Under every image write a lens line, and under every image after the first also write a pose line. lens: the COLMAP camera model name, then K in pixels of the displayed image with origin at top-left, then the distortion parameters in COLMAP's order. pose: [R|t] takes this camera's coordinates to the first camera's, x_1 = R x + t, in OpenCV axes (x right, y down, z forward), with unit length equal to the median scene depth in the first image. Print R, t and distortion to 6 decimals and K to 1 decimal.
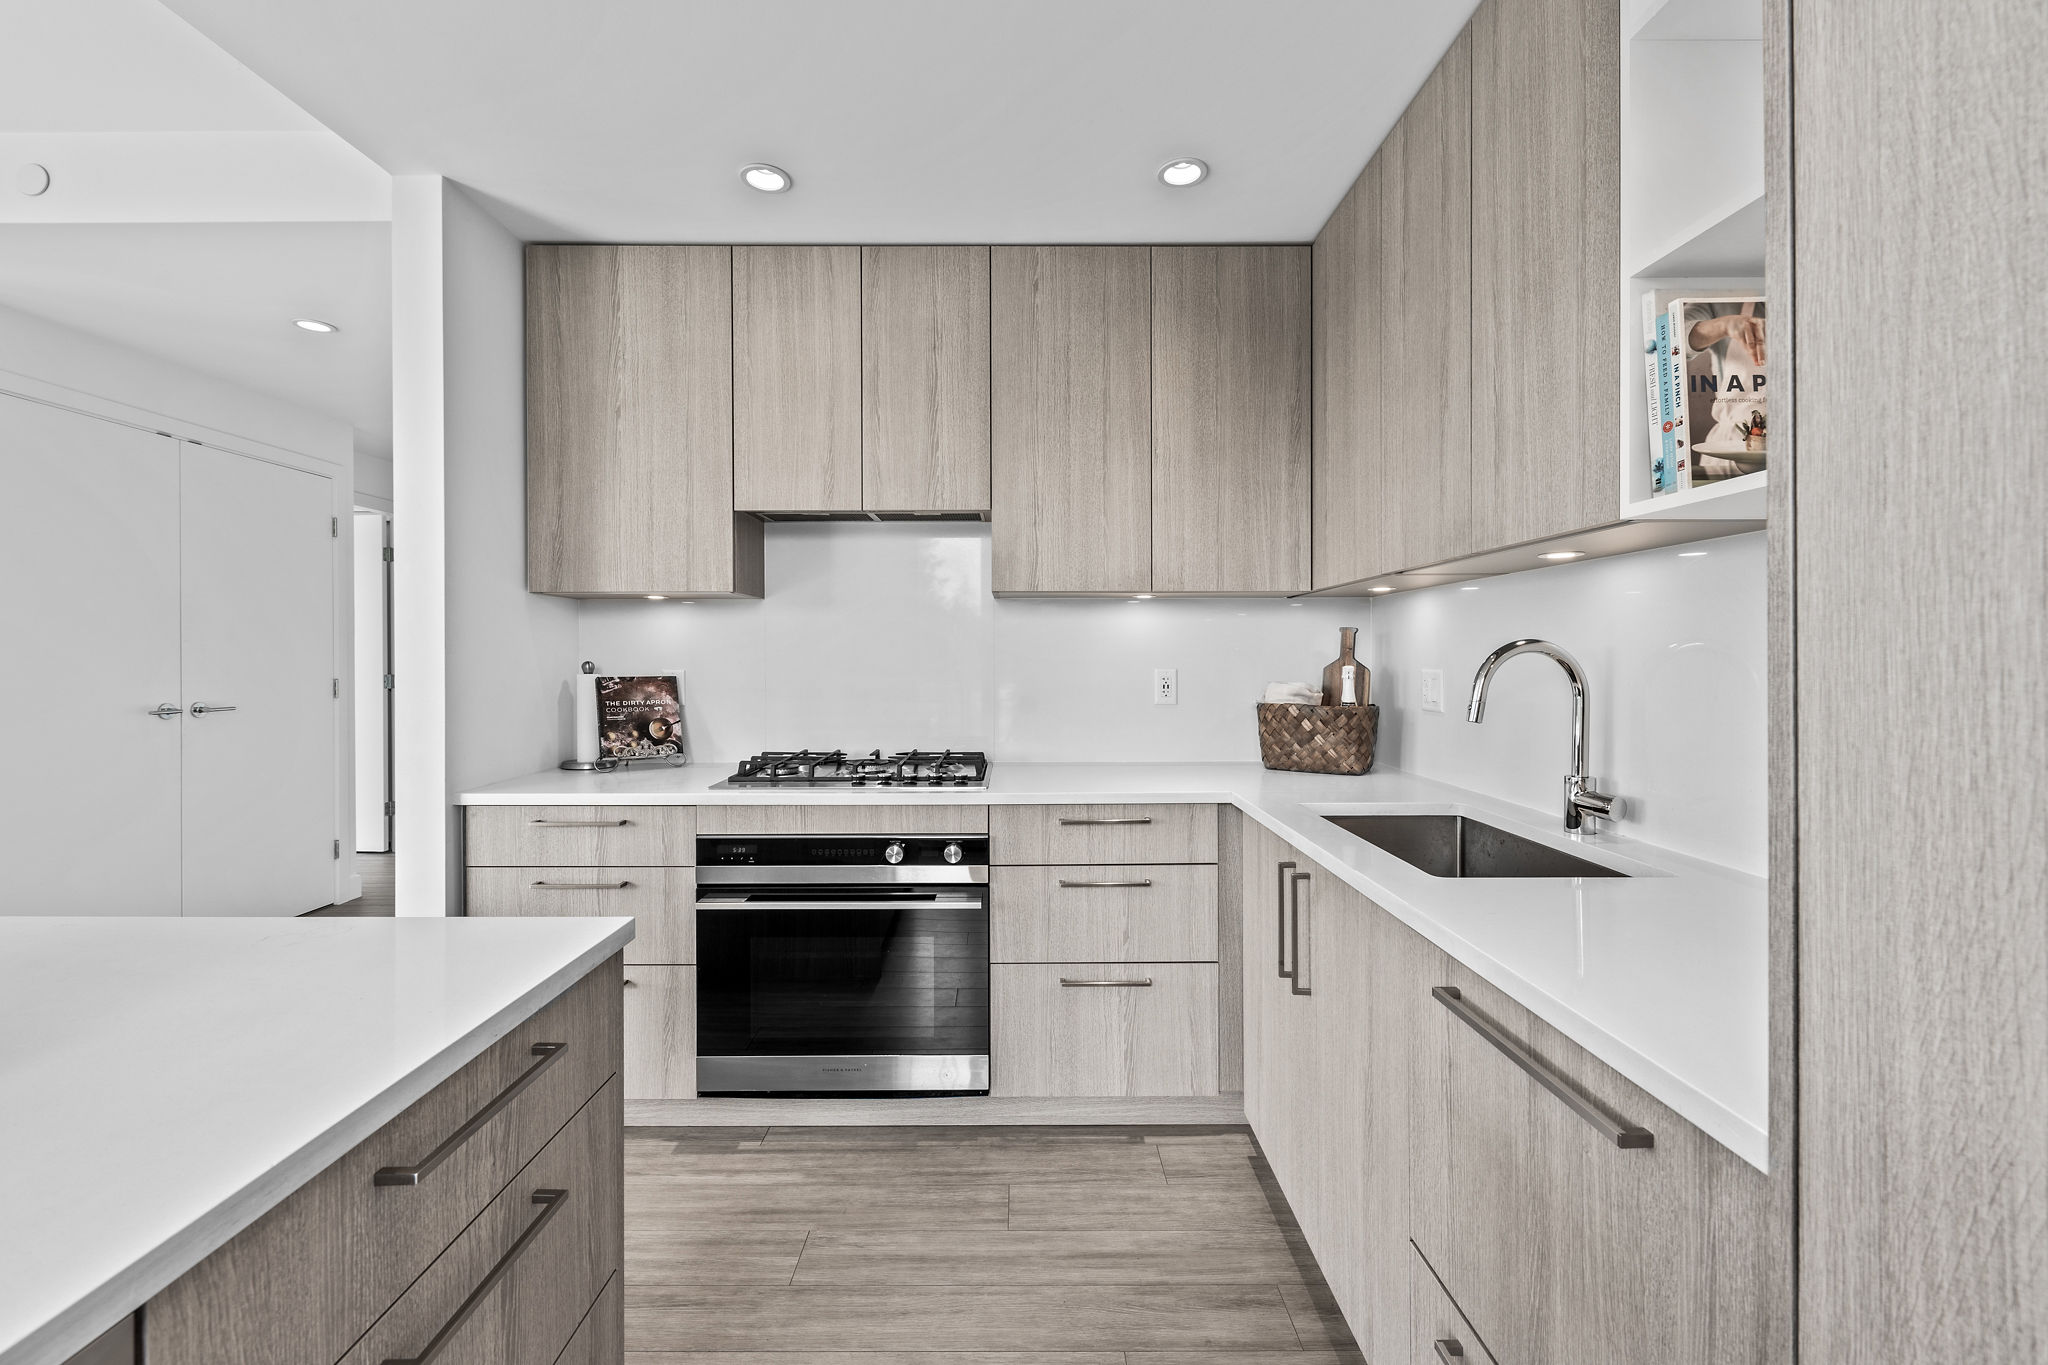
lens RADIAL K [[838.1, 0, 1021.6], [0, 838.1, 668.2], [0, 0, 1]] dist [0.016595, -0.006599]
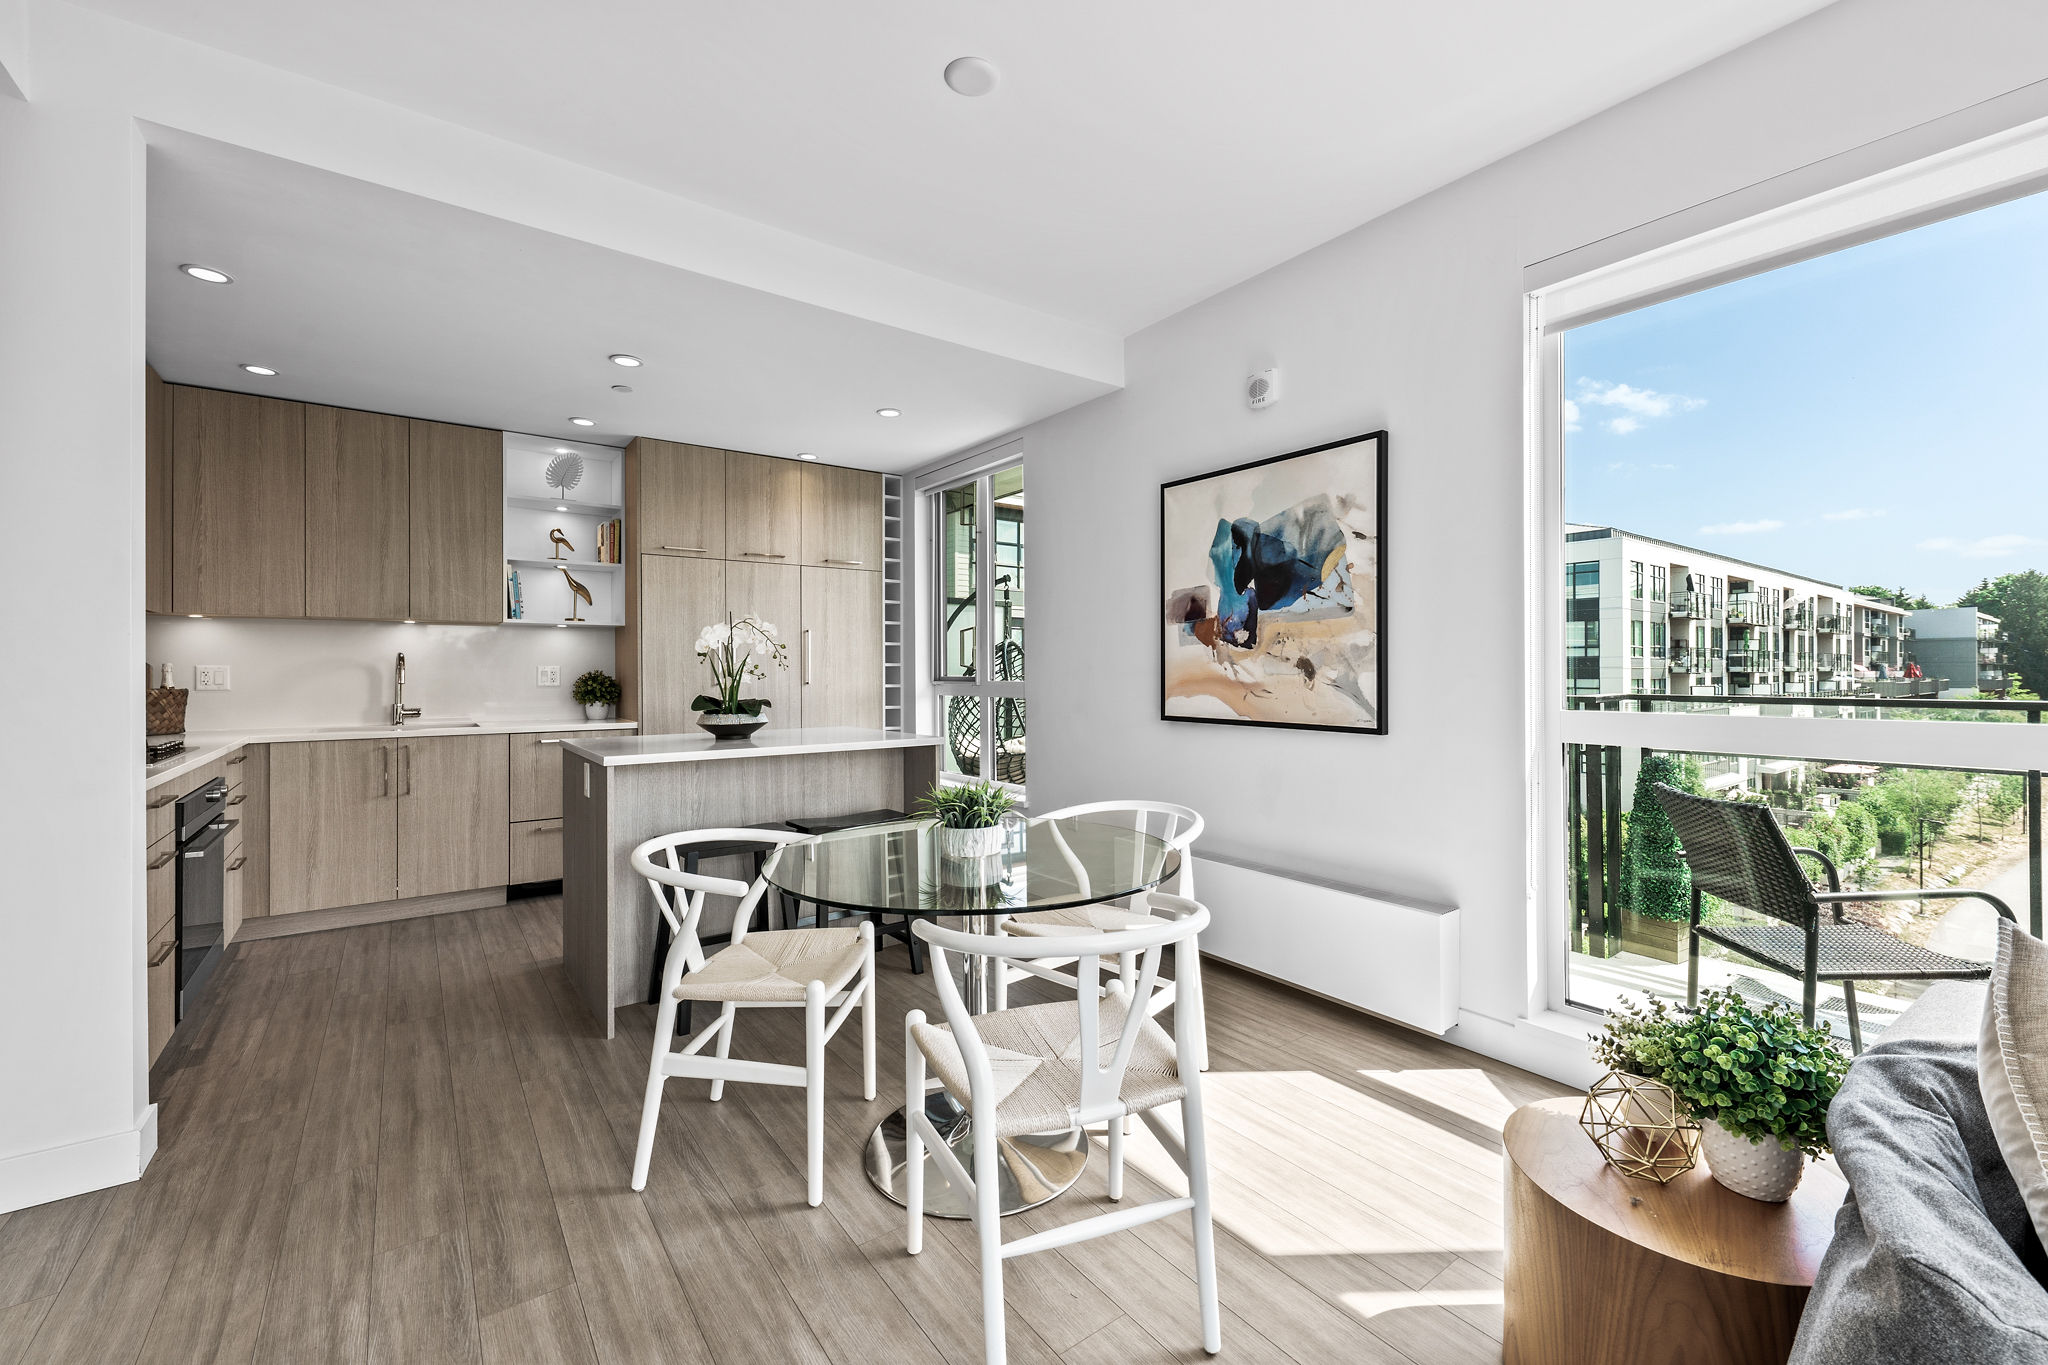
lens RADIAL K [[838.1, 0, 1021.6], [0, 838.1, 668.2], [0, 0, 1]] dist [0.016595, -0.006599]
pose [[-0.591688, 0.007761, 0.806130, -2.458345], [0.013755, 0.999905, 0.000469, 0.038891], [-0.806050, 0.011365, -0.591738, 0.914671]]
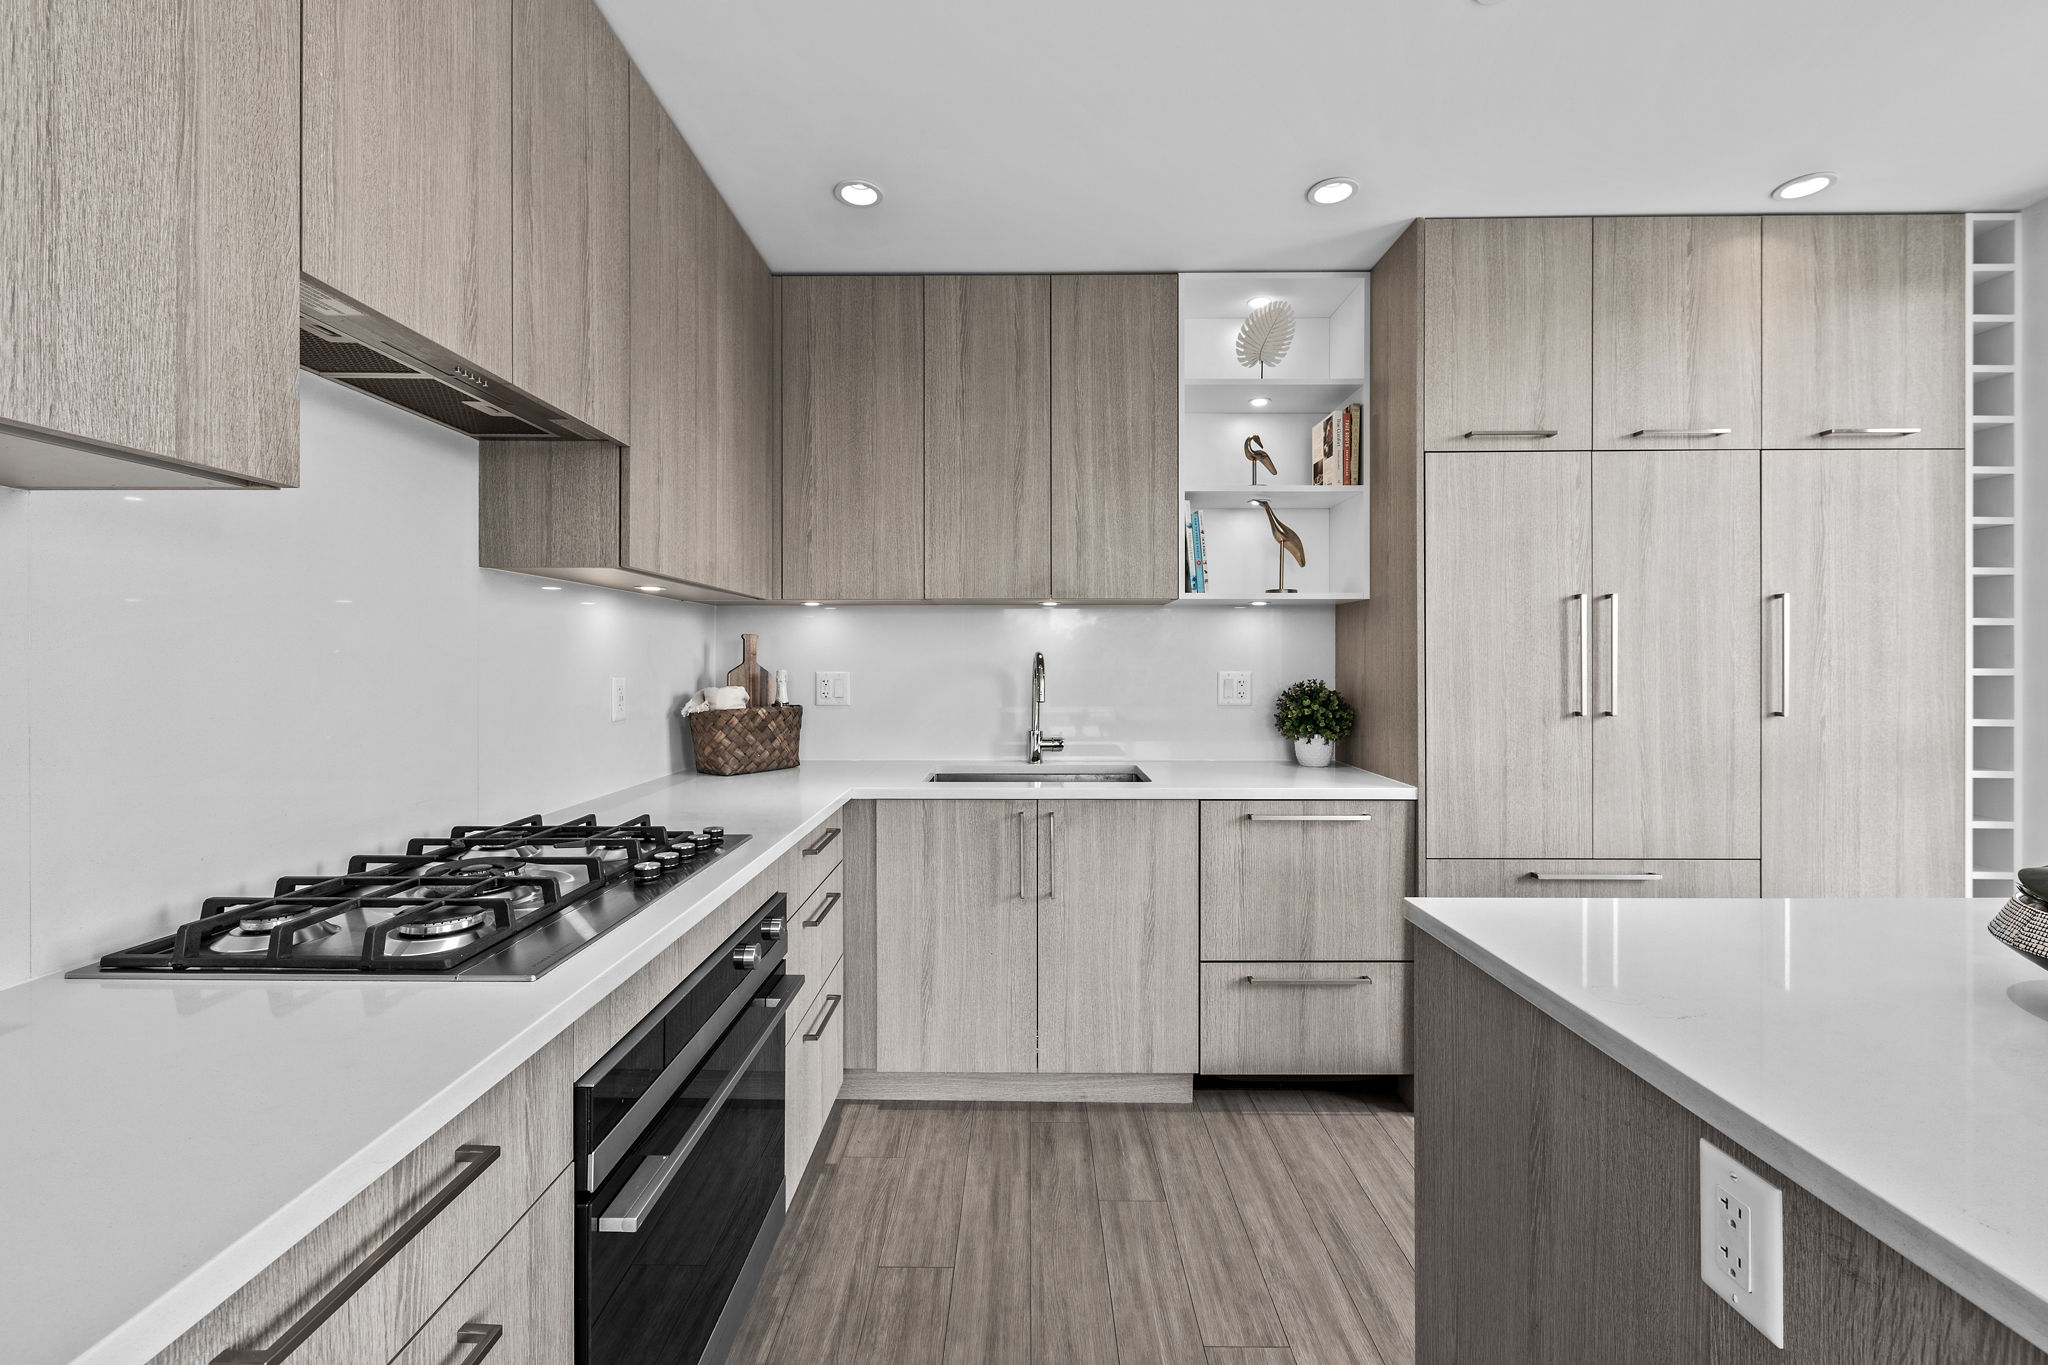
lens RADIAL K [[835.7, 0, 1021.3], [0, 835.7, 663.0], [0, 0, 1]] dist [0.002171, 0.000100]
pose [[0.005330, -0.003592, 0.999979, -0.984630], [0.011936, 0.999923, 0.003529, -0.014963], [-0.999915, 0.011917, 0.005373, 0.941507]]
